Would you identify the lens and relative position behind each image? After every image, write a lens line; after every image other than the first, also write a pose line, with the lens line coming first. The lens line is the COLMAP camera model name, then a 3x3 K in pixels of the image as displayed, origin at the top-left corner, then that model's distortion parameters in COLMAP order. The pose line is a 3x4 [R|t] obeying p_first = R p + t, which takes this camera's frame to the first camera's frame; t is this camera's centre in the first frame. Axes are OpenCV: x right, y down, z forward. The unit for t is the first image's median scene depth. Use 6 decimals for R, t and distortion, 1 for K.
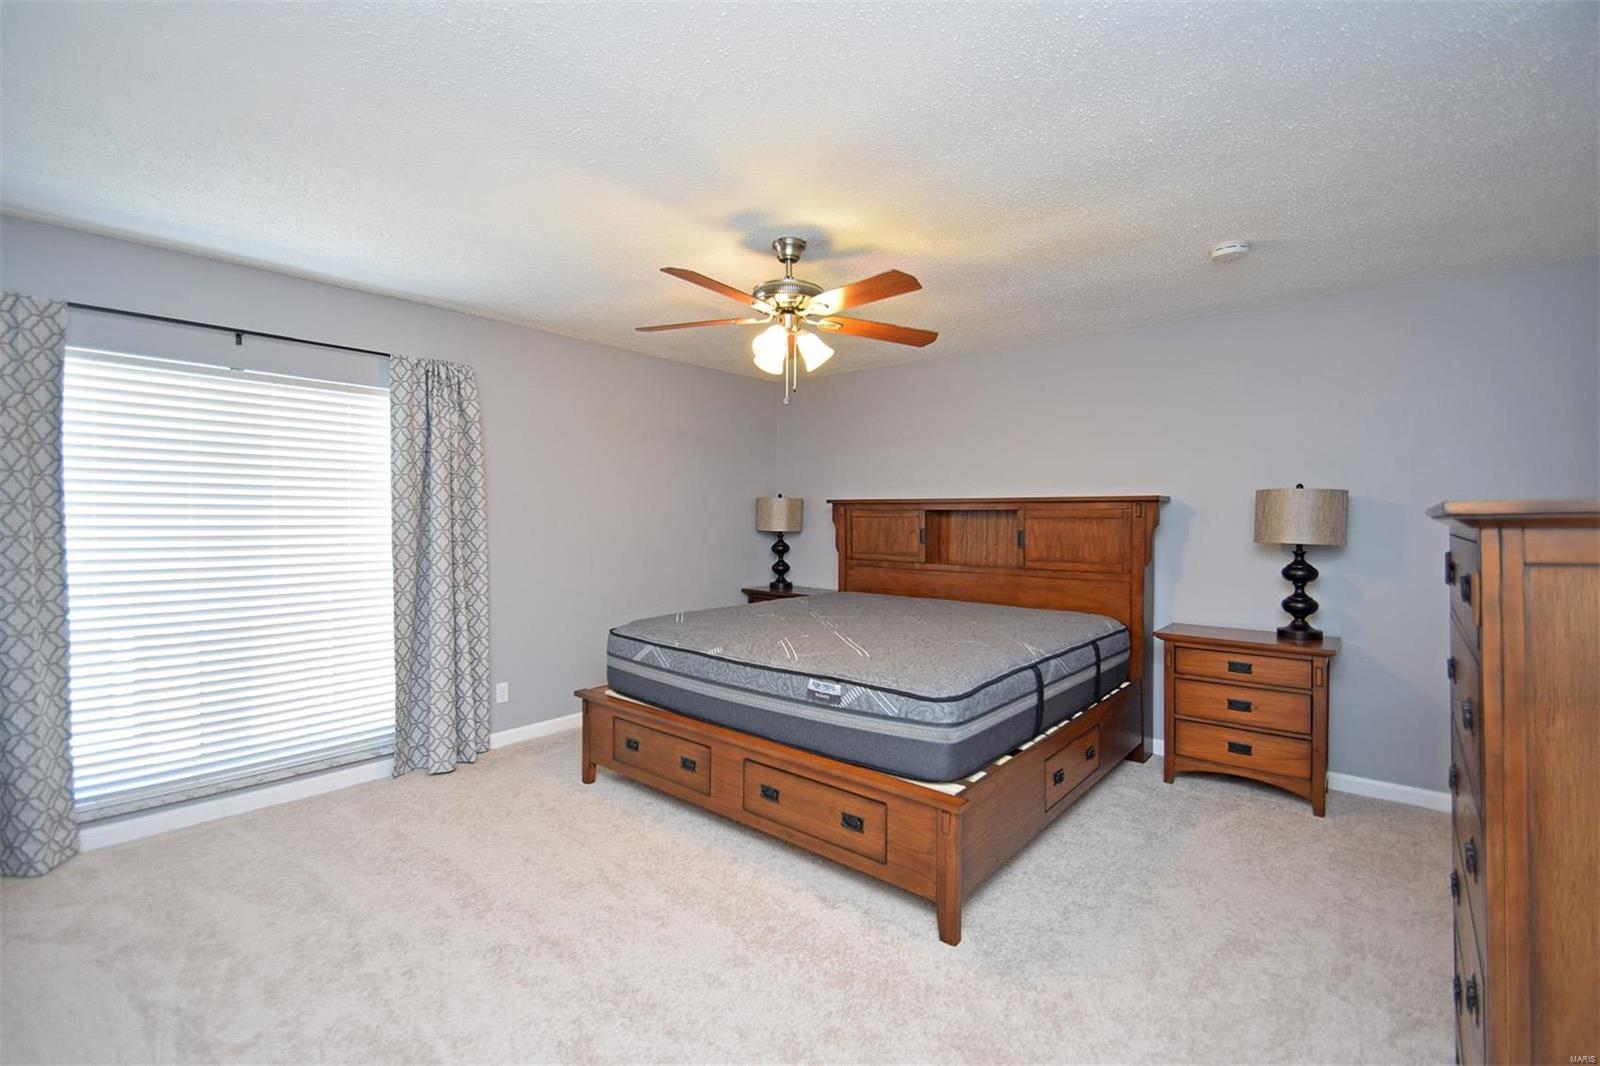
lens RADIAL K [[717.6, 0, 800.5], [0, 717.6, 518.9], [0, 0, 1]] dist [0.000428, -0.000345]
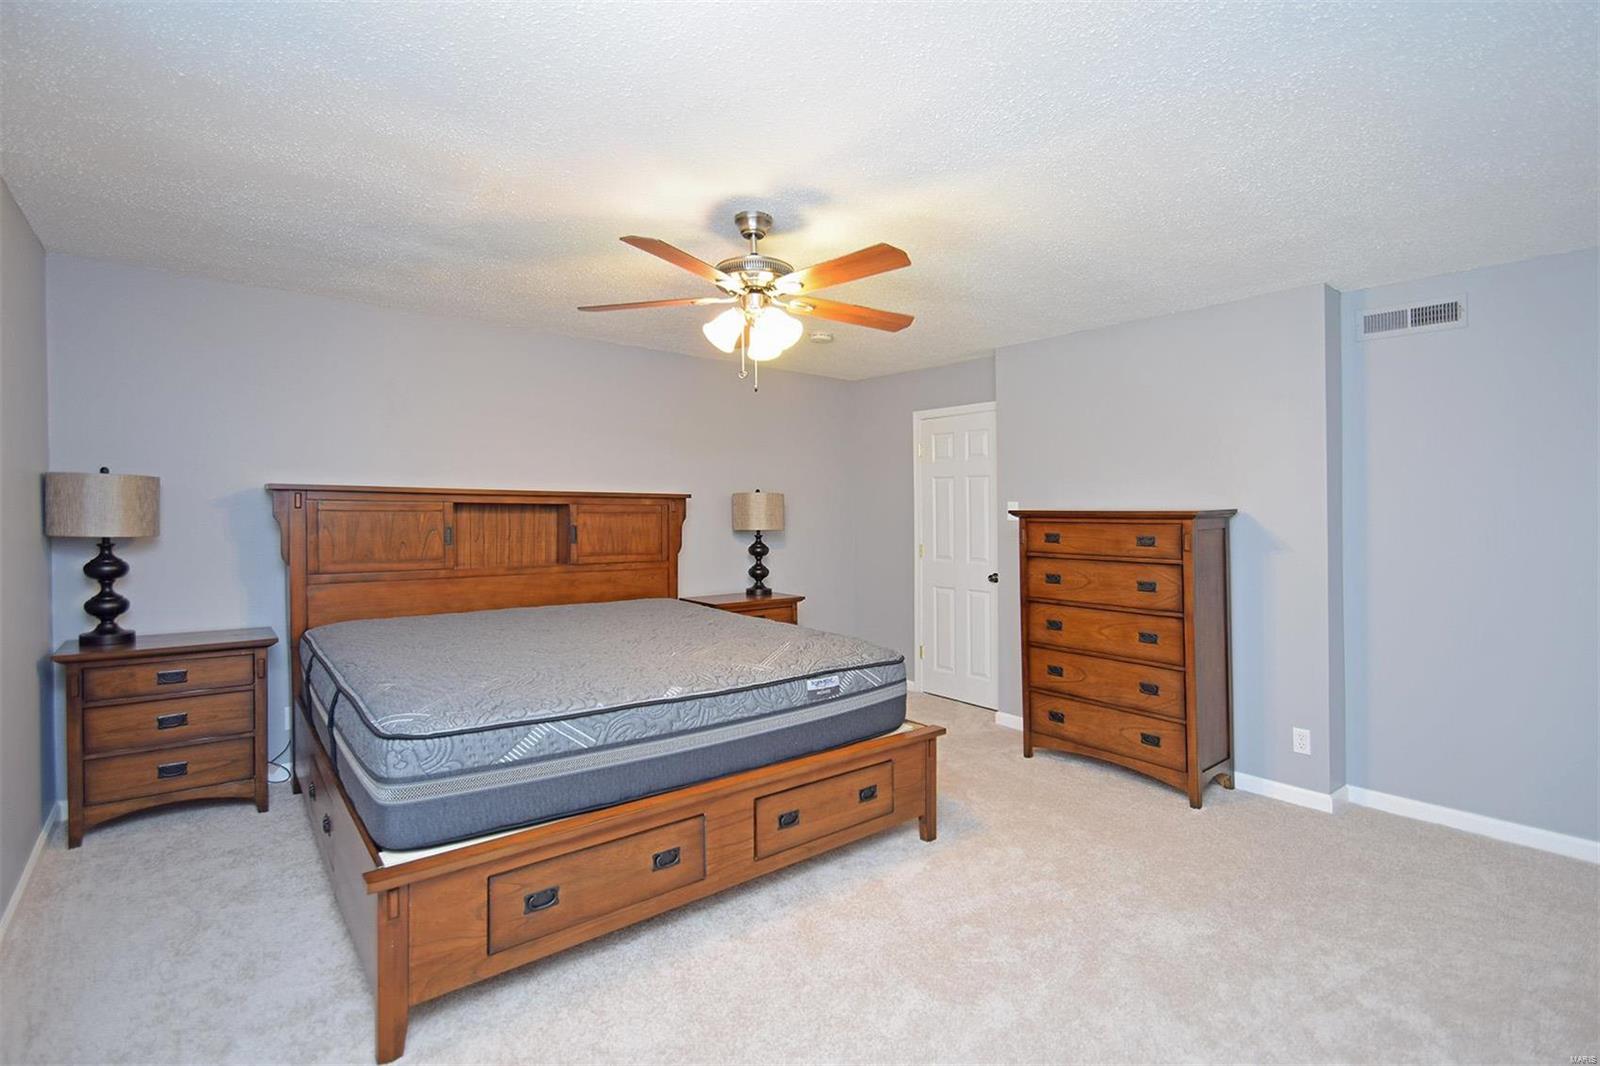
lens RADIAL K [[725.0, 0, 770.8], [0, 725.0, 491.5], [0, 0, 1]] dist [0.027973, -0.022744]
pose [[0.199813, 0.025478, 0.979503, -0.776071], [-0.003726, 0.999674, -0.025243, -0.008290], [-0.979827, 0.001395, 0.199843, 0.674268]]
